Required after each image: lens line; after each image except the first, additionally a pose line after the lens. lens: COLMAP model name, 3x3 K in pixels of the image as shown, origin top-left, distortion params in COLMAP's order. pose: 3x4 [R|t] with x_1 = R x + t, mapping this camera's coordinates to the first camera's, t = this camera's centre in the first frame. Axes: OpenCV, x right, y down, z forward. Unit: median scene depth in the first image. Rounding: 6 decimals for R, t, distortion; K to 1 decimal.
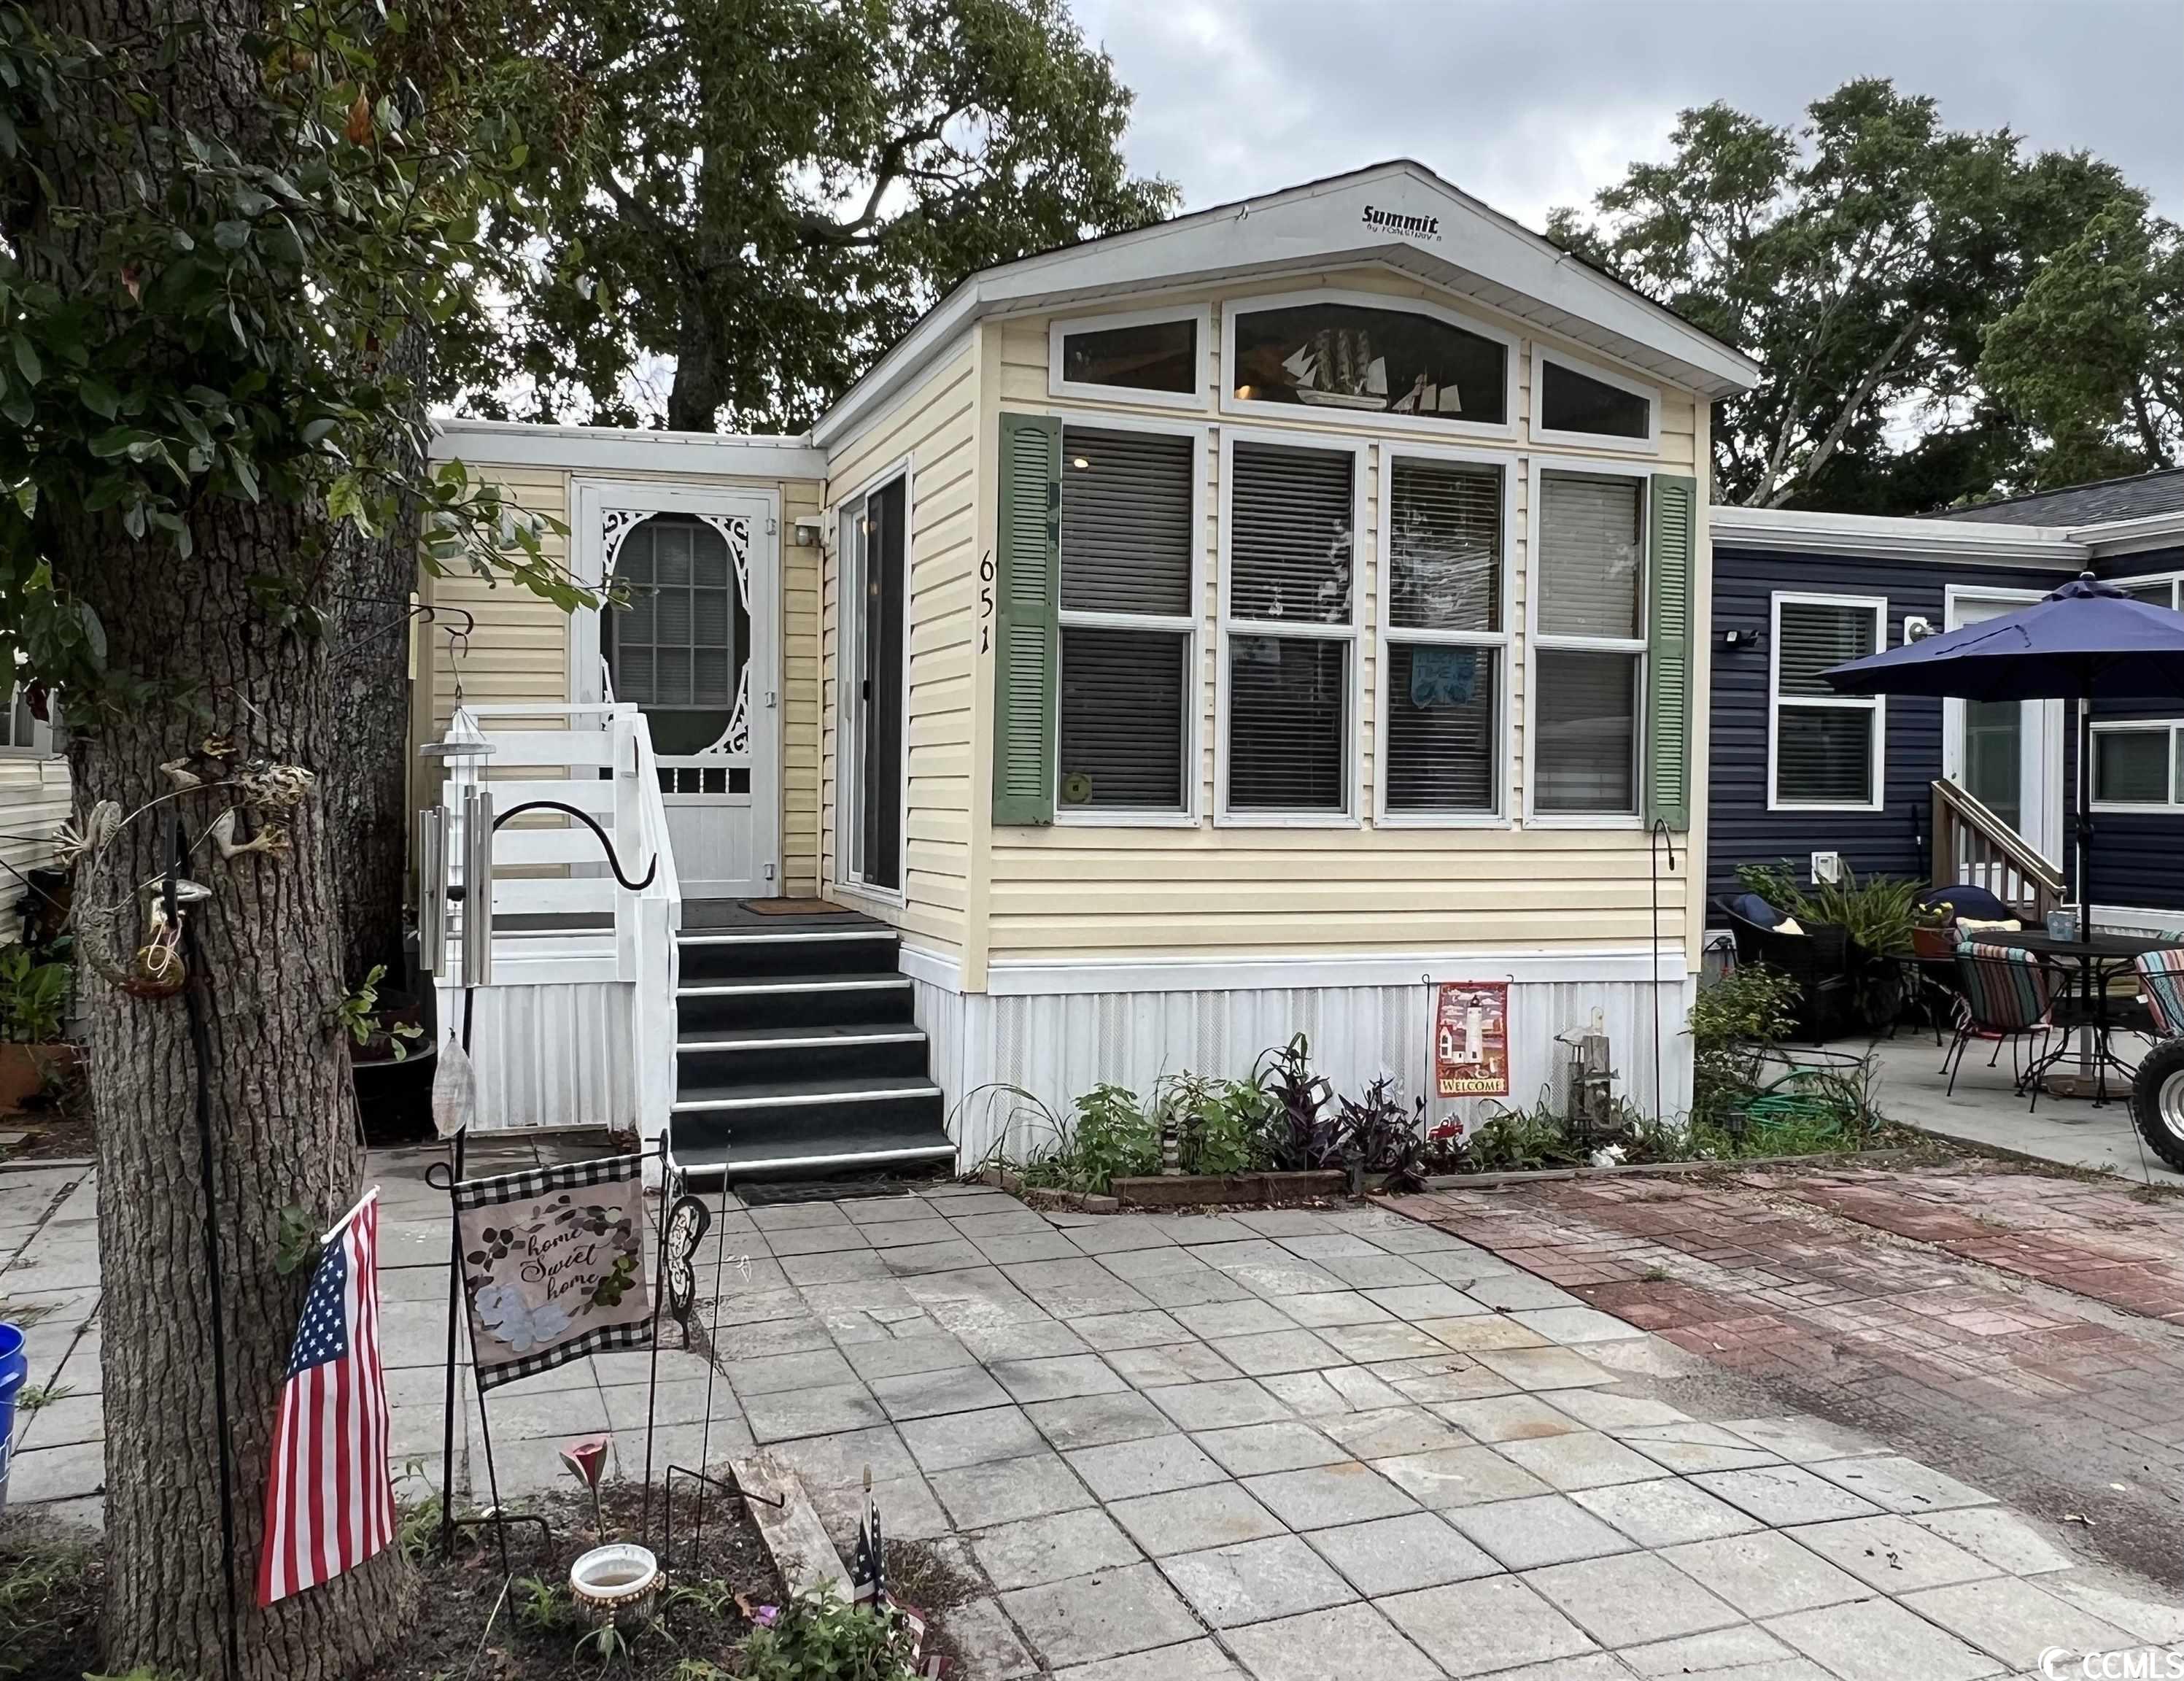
lens RADIAL K [[1821.9, 0, 1175.8], [0, 1821.9, 797.9], [0, 0, 1]] dist [0.001626, -0.001438]
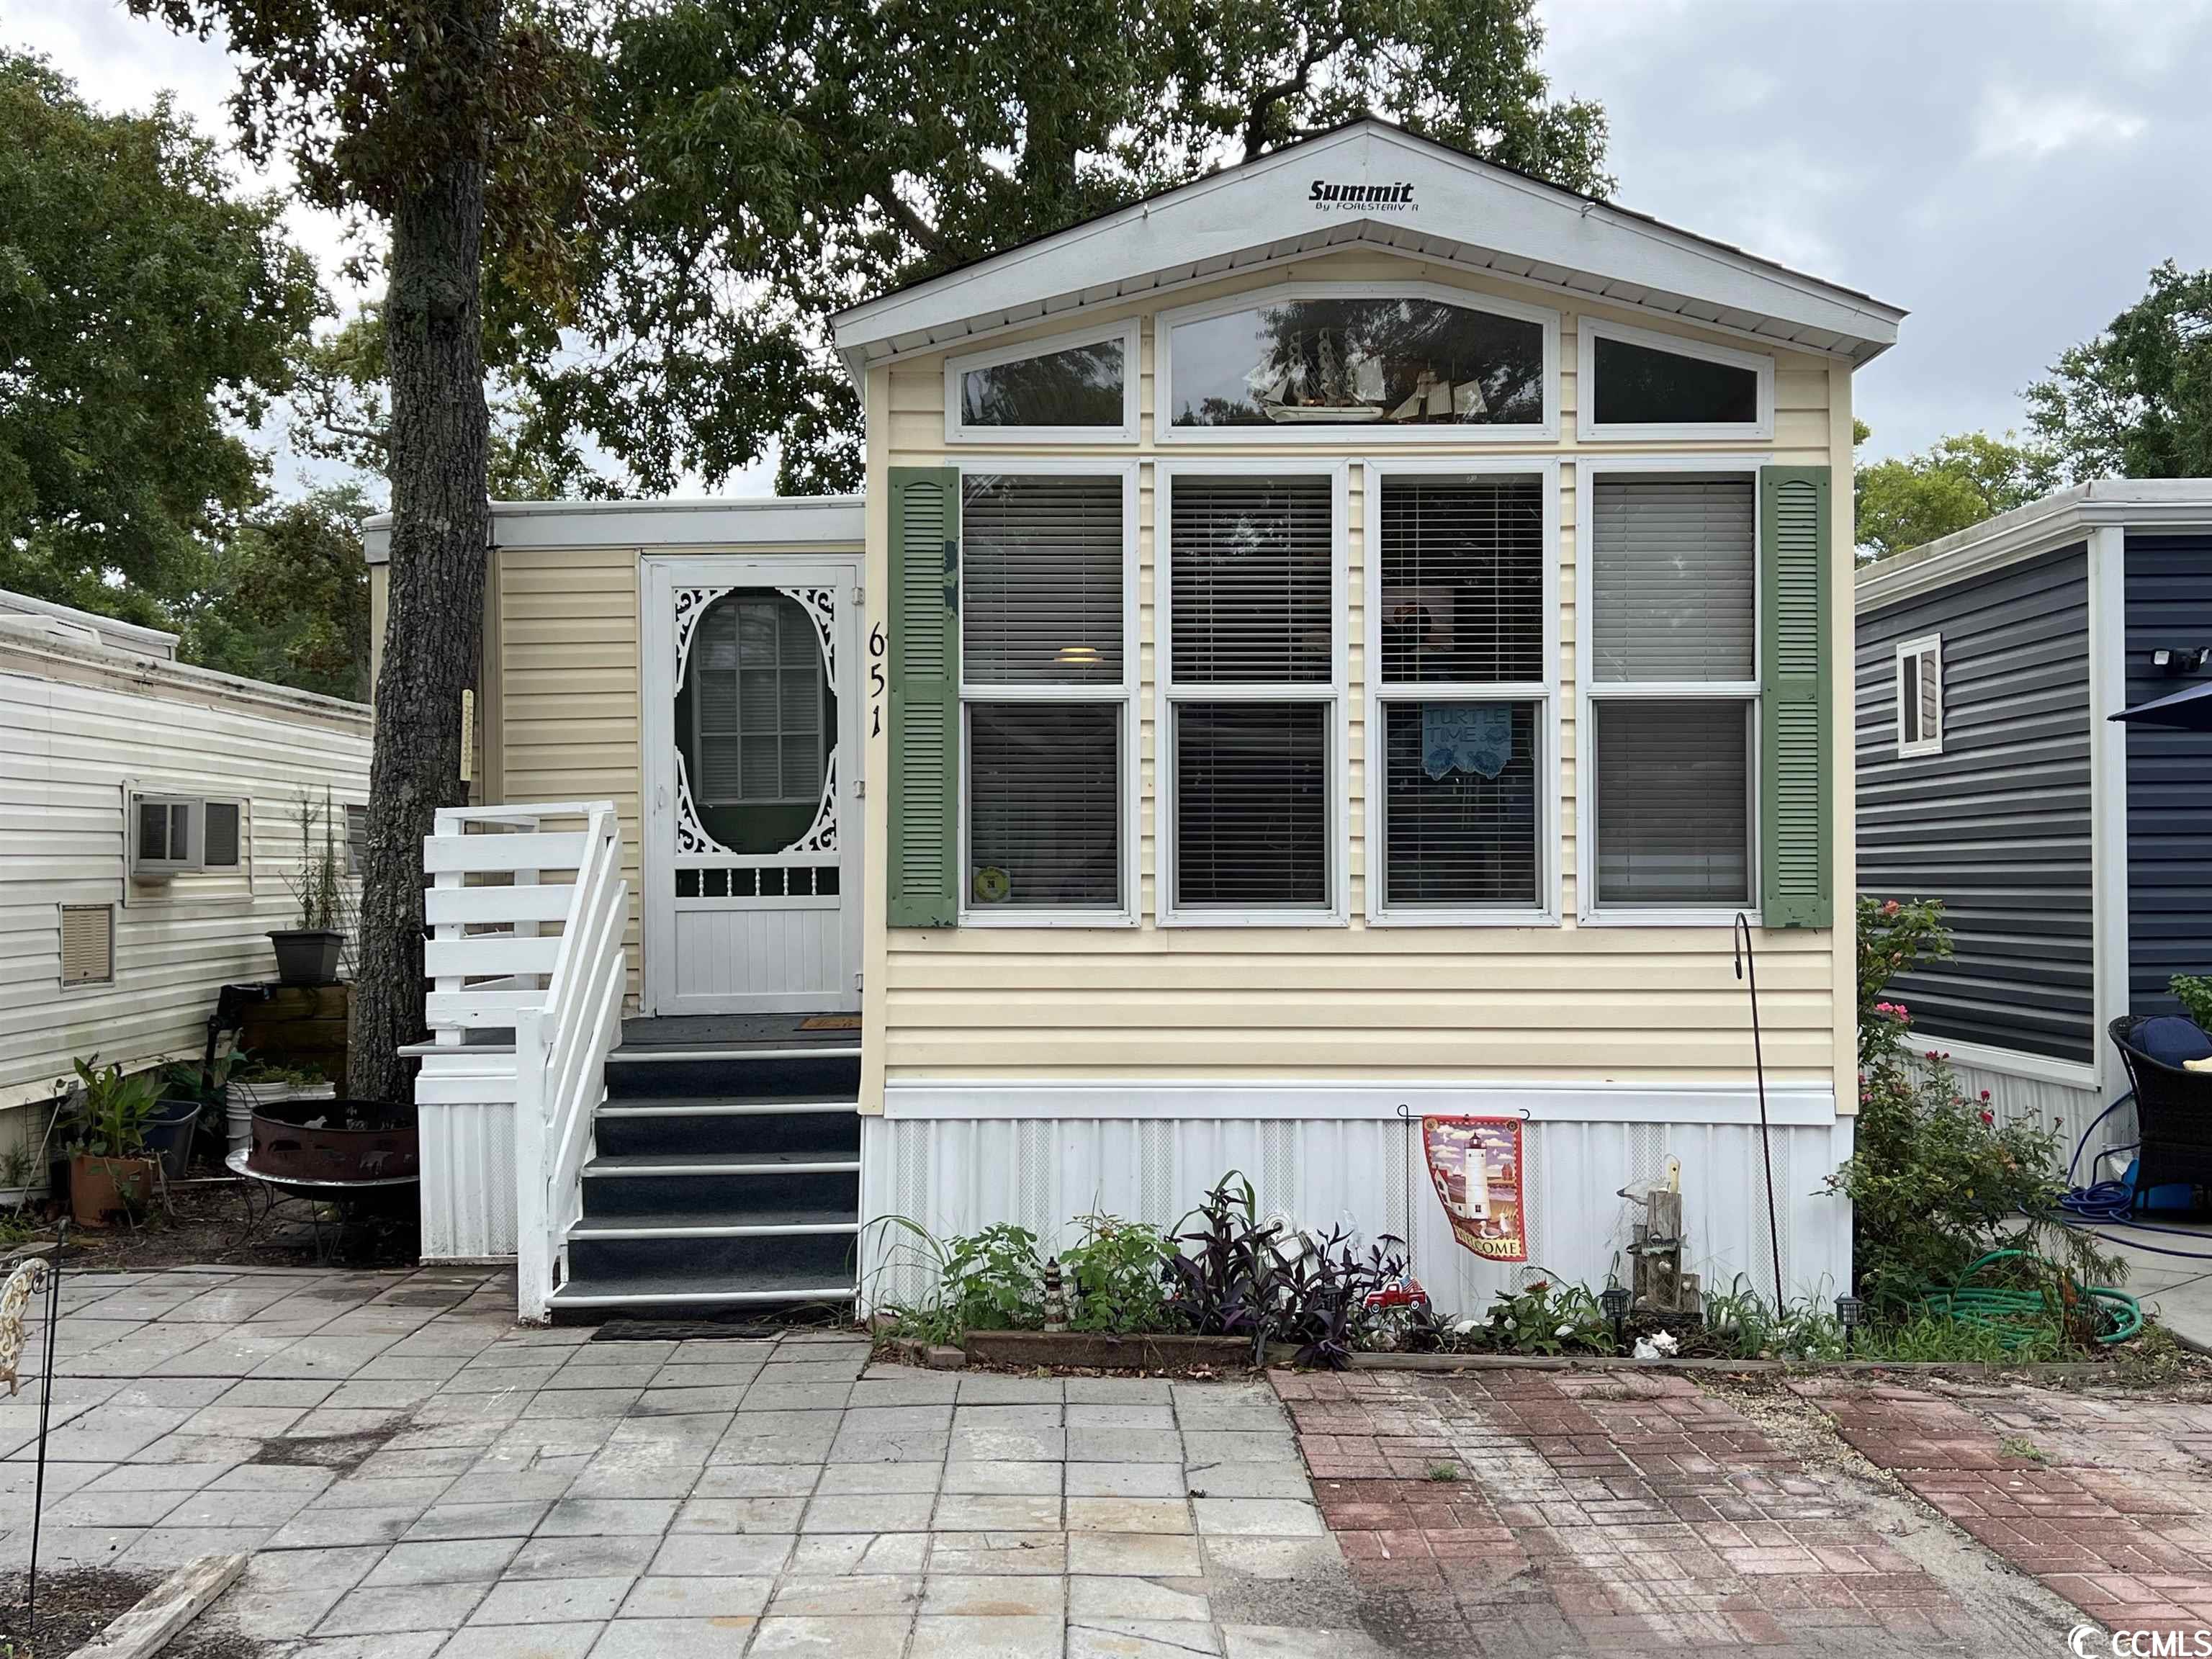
lens RADIAL K [[2351.5, 0, 1109.7], [0, 2351.5, 825.4], [0, 0, 1]] dist [0.085168, 0.000000]
pose [[0.934098, -0.024804, -0.356153, 0.366638], [0.014104, 0.999369, -0.032610, 0.003473], [0.356737, 0.025438, 0.933859, -0.035837]]
